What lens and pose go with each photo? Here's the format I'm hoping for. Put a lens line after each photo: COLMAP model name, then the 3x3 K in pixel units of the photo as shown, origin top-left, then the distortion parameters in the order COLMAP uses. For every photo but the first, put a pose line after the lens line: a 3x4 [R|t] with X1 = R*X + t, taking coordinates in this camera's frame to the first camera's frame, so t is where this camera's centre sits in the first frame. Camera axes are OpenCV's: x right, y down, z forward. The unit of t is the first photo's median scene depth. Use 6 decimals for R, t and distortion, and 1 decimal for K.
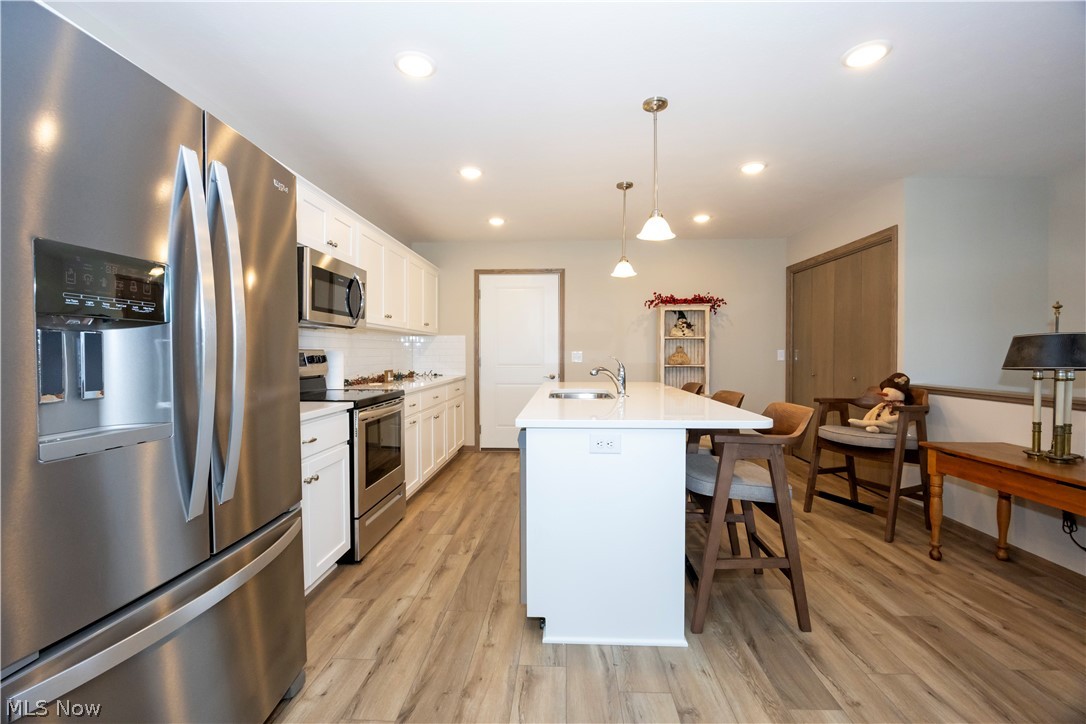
lens RADIAL K [[470.1, 0, 553.2], [0, 470.1, 366.7], [0, 0, 1]] dist [-0.017632, -0.000126]
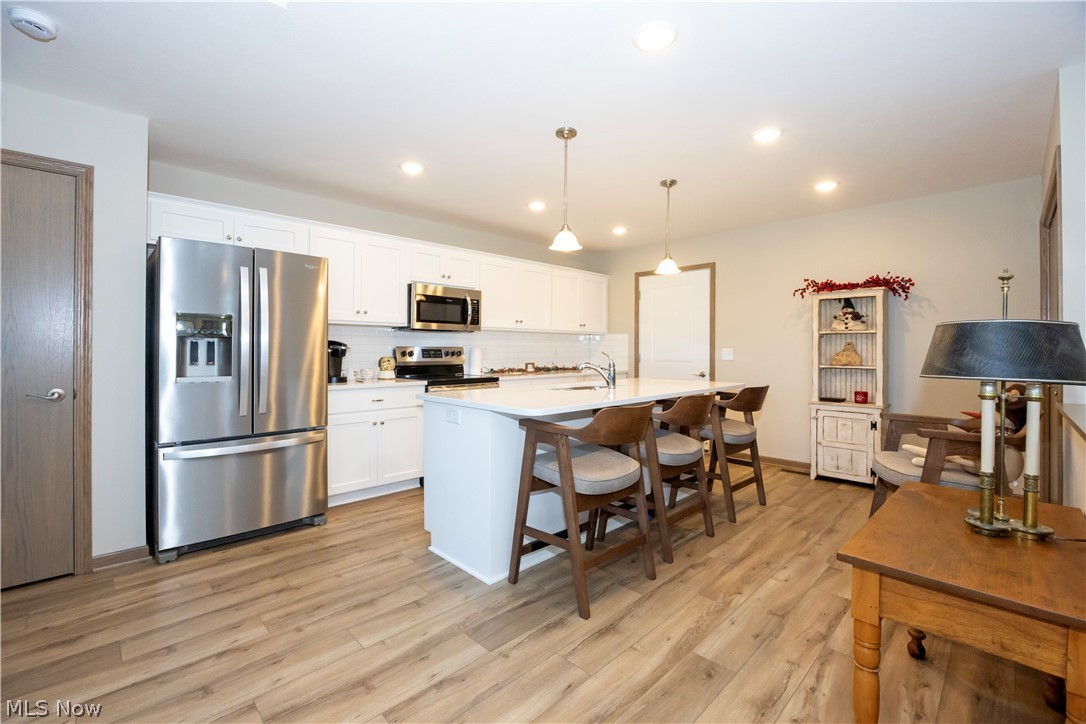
lens RADIAL K [[475.4, 0, 527.1], [0, 475.4, 351.3], [0, 0, 1]] dist [-0.029000, 0.000735]
pose [[0.719288, 0.007714, -0.694669, 0.790217], [-0.025410, 0.999561, -0.015212, -0.005515], [0.694247, 0.028593, 0.719169, 0.092723]]
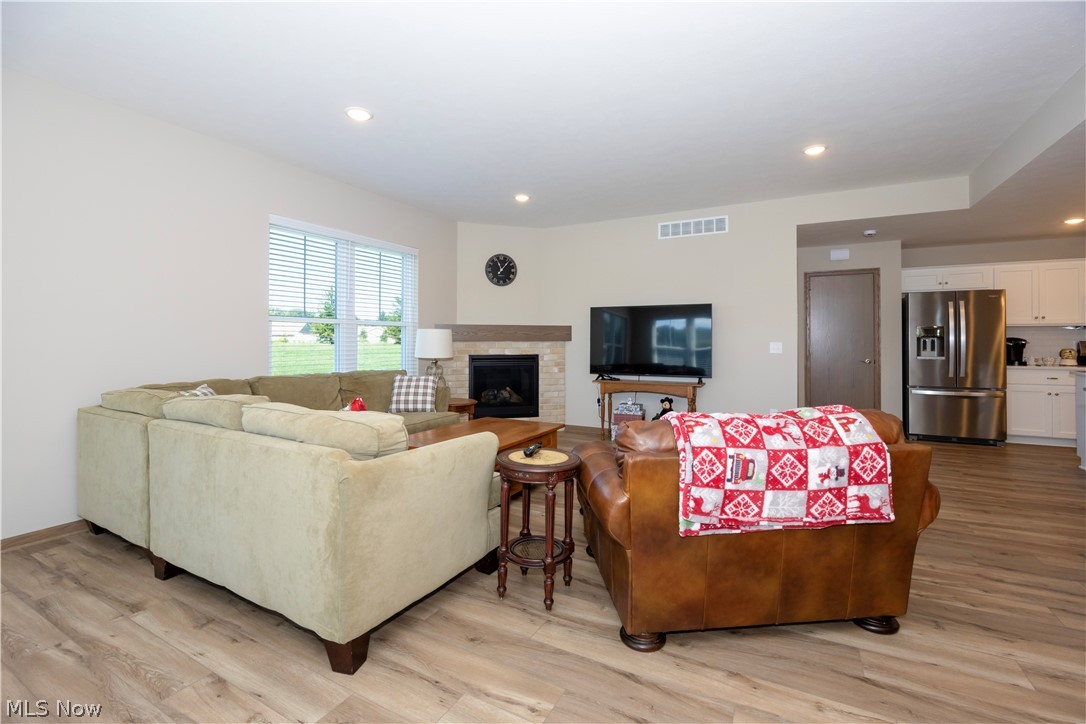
lens RADIAL K [[468.5, 0, 566.4], [0, 468.5, 332.2], [0, 0, 1]] dist [-0.017172, 0.000690]
pose [[-0.407115, -0.014090, -0.913268, 2.018074], [-0.026253, 0.999648, -0.003720, -0.006909], [0.913000, 0.022461, -0.407342, -0.267713]]
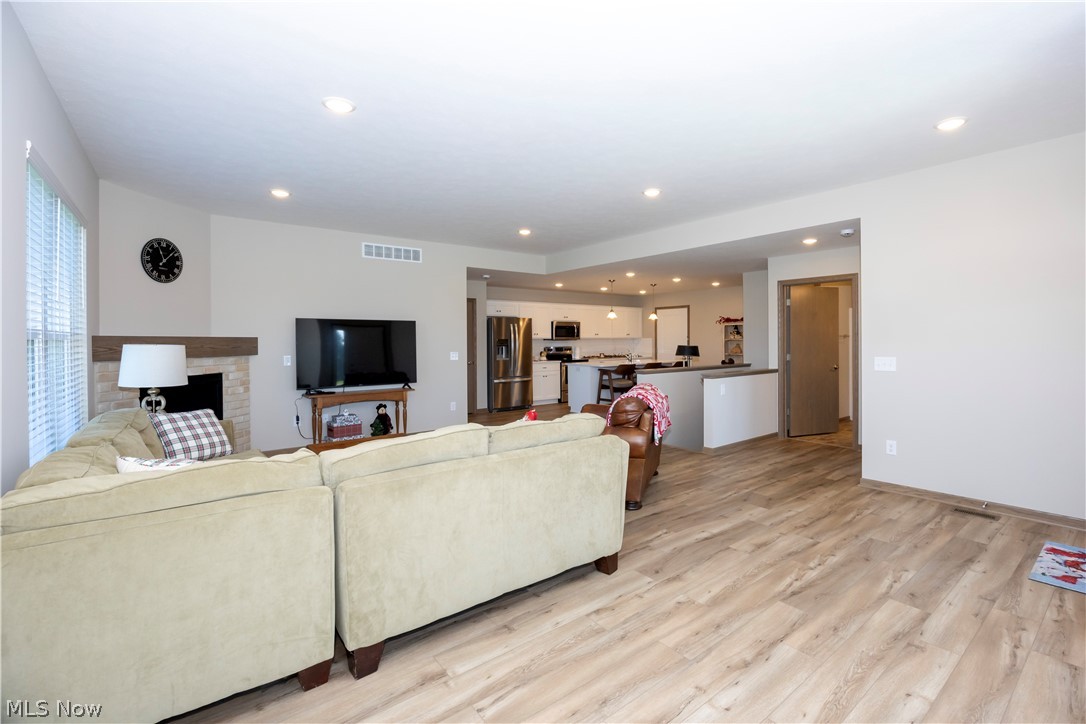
lens RADIAL K [[468.5, 0, 566.4], [0, 468.5, 332.2], [0, 0, 1]] dist [-0.017172, 0.000690]
pose [[0.664099, -0.014646, -0.747501, 2.225560], [-0.017926, 0.999209, -0.035504, -0.020956], [0.747430, 0.036978, 0.663311, -1.374242]]
